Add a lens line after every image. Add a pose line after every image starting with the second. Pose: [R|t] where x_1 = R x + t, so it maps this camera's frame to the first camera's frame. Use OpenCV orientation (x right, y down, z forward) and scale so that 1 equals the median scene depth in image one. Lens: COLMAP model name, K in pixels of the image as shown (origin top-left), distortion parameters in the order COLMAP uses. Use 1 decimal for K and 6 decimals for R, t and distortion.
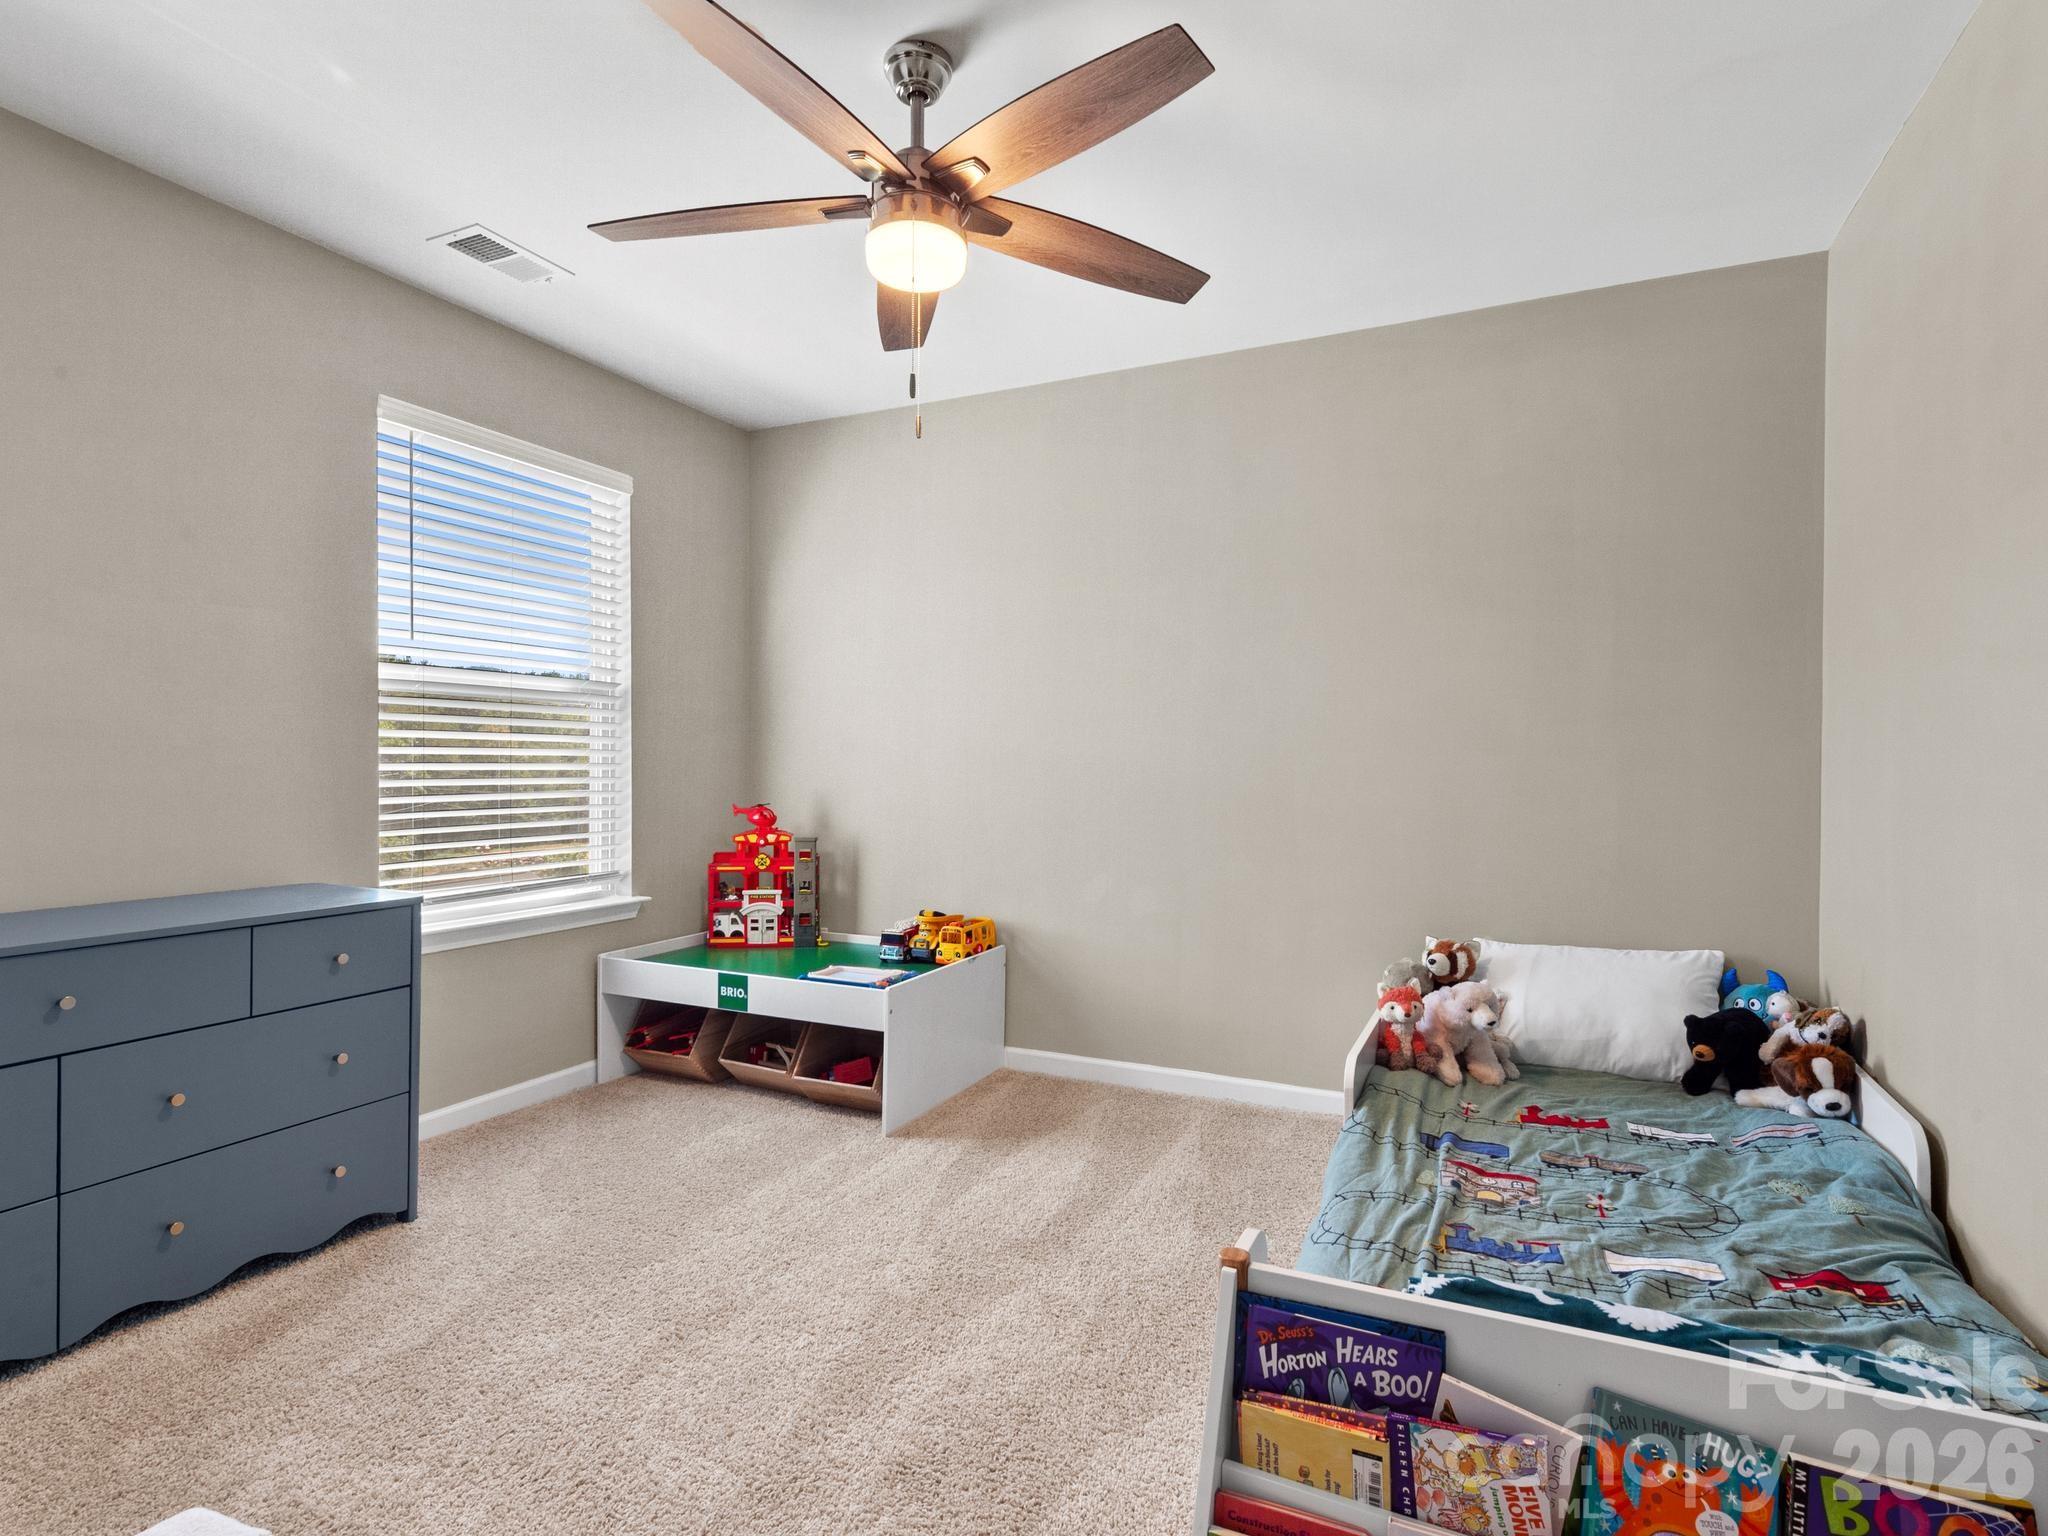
lens RADIAL K [[1006.2, 0, 1012.5], [0, 1006.2, 777.0], [0, 0, 1]] dist [0.014788, -0.004178]
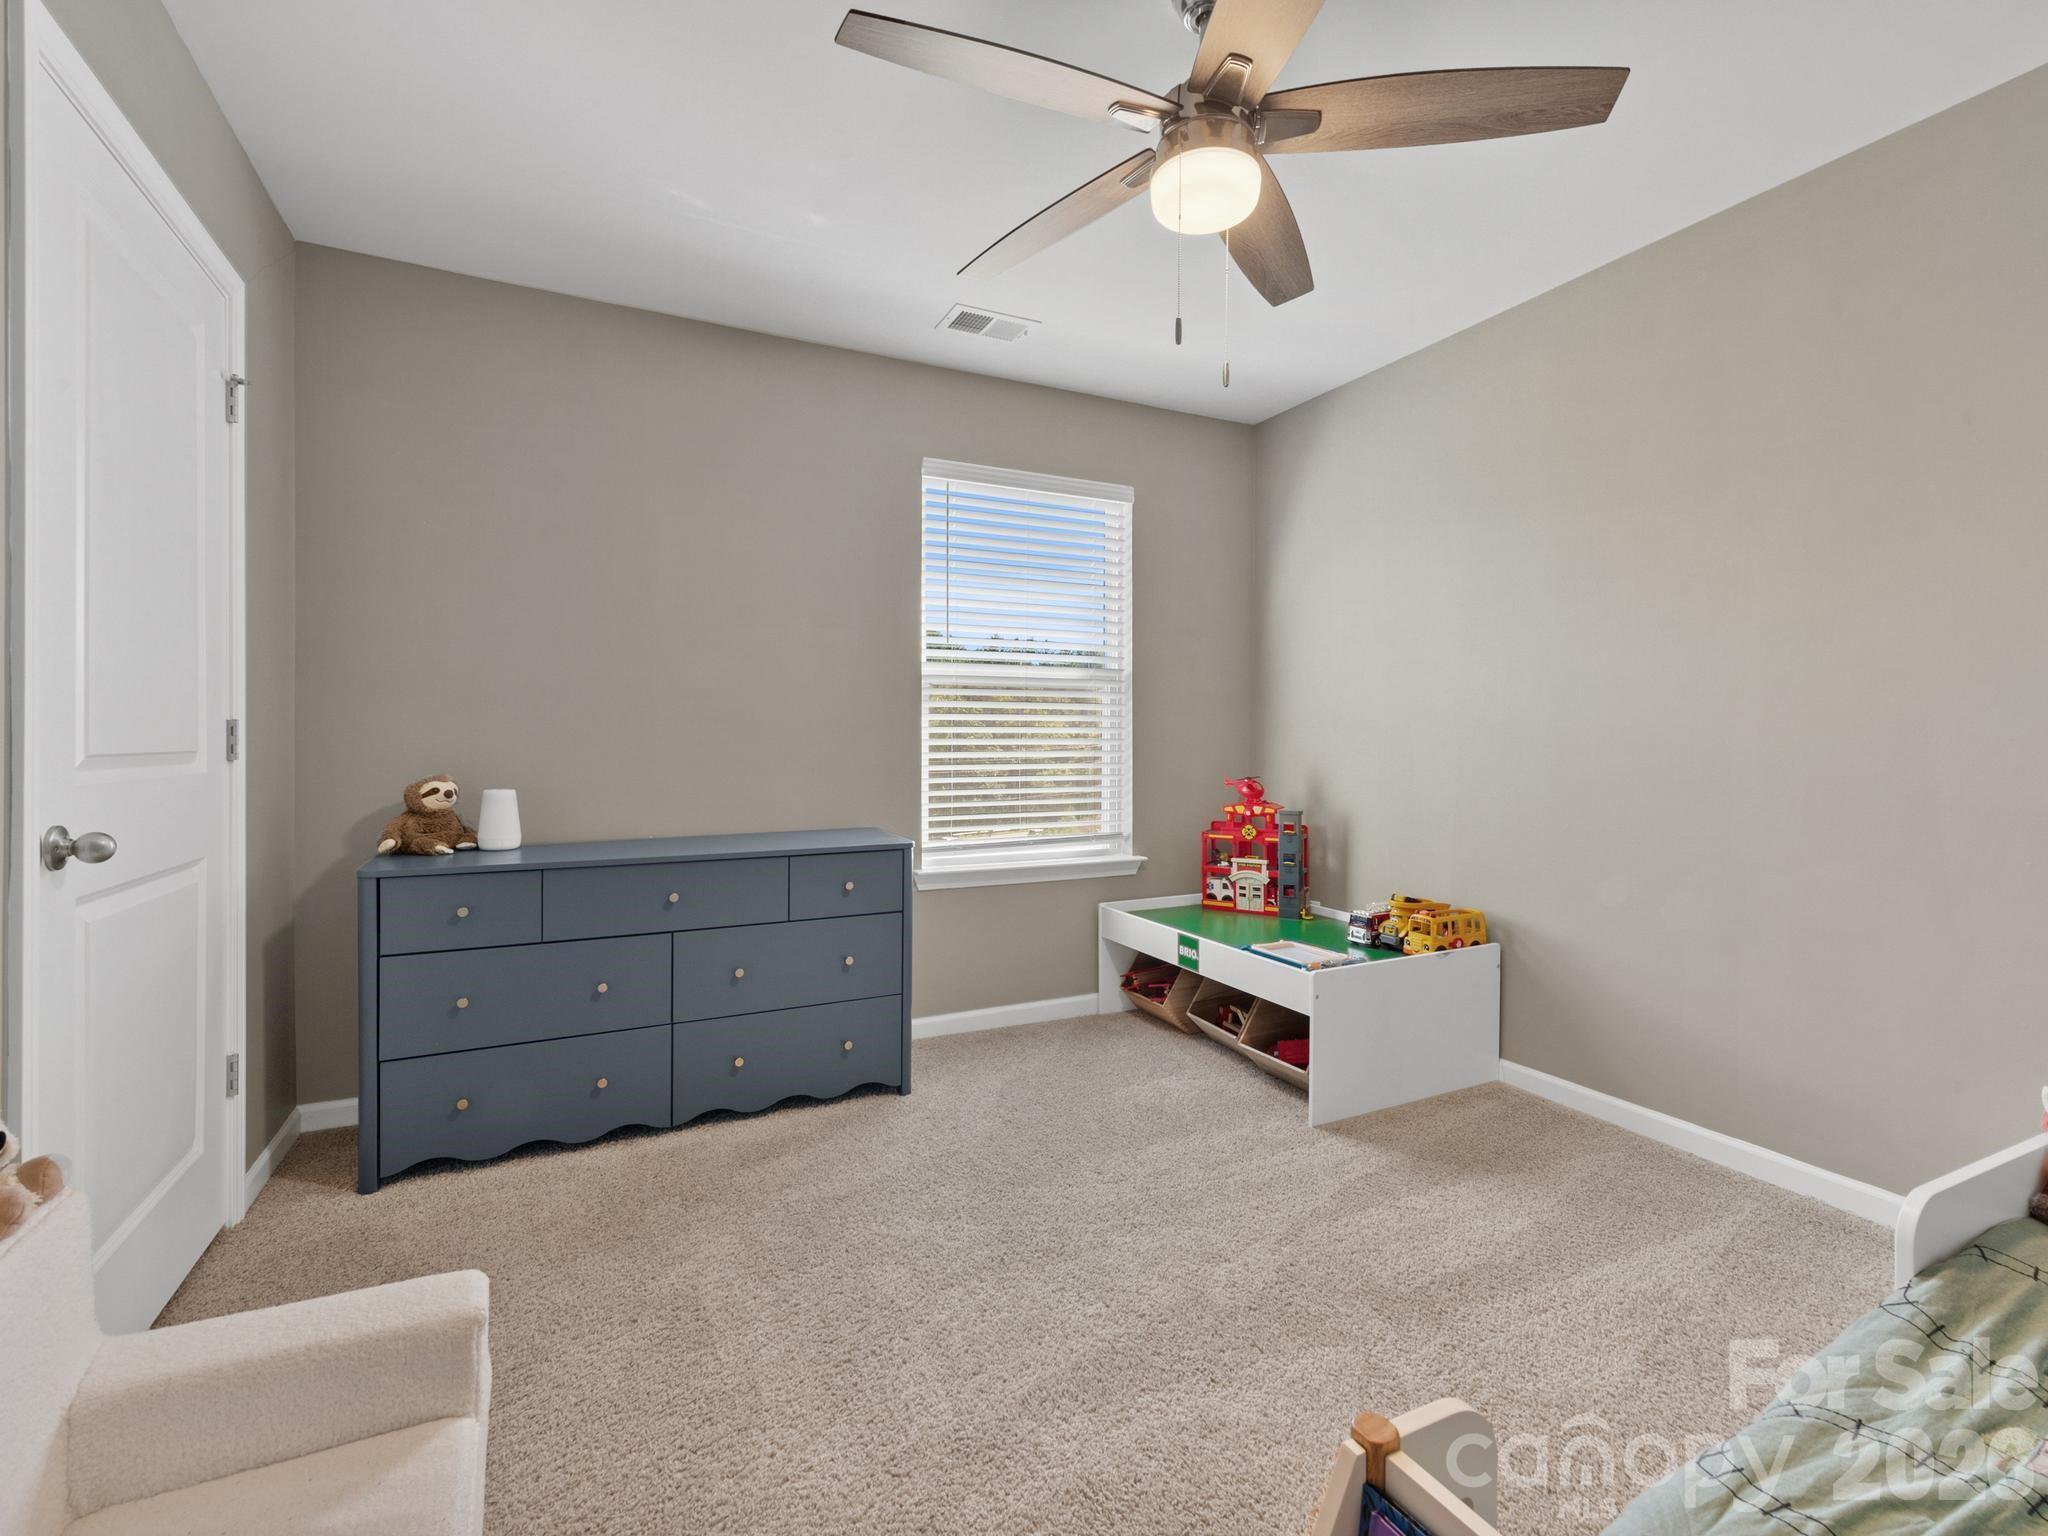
lens RADIAL K [[896.2, 0, 1019.4], [0, 896.2, 750.5], [0, 0, 1]] dist [0.015584, -0.004761]
pose [[0.792693, 0.002970, -0.609614, 0.162997], [-0.004206, 0.999991, -0.000598, 0.000739], [0.609607, 0.003038, 0.792698, 0.140089]]
